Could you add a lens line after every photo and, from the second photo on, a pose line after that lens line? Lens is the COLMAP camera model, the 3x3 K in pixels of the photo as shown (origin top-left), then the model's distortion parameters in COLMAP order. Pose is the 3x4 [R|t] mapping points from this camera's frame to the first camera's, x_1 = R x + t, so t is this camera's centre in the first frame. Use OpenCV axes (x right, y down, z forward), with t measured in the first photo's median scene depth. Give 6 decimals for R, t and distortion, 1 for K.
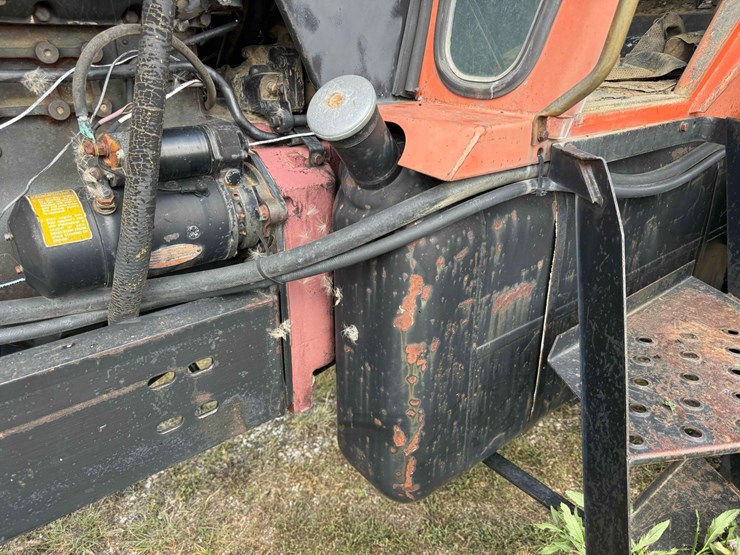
lens RADIAL K [[525.7, 0, 371.2], [0, 525.7, 270.3], [0, 0, 1]] dist [0.078684, -0.096469]
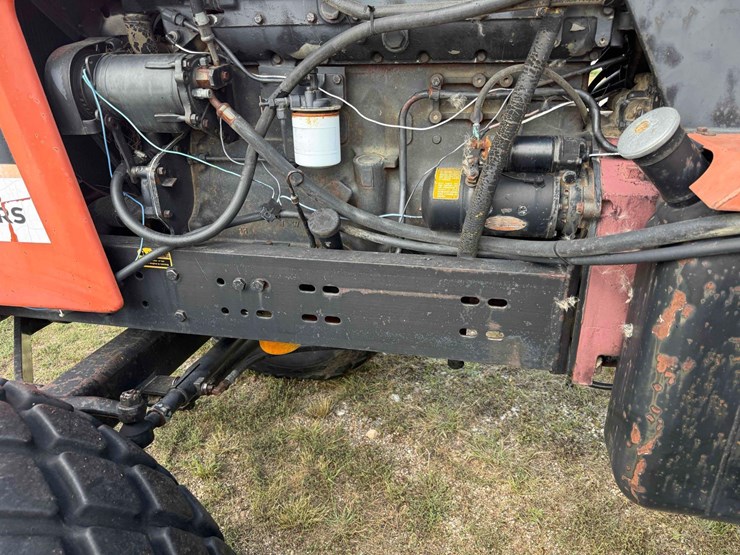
lens RADIAL K [[525.7, 0, 371.2], [0, 525.7, 270.3], [0, 0, 1]] dist [0.078684, -0.096469]
pose [[0.612650, 0.292405, -0.734275, 0.477750], [-0.288163, 0.947734, 0.136978, 0.000940], [0.735950, 0.127671, 0.664889, -0.194666]]
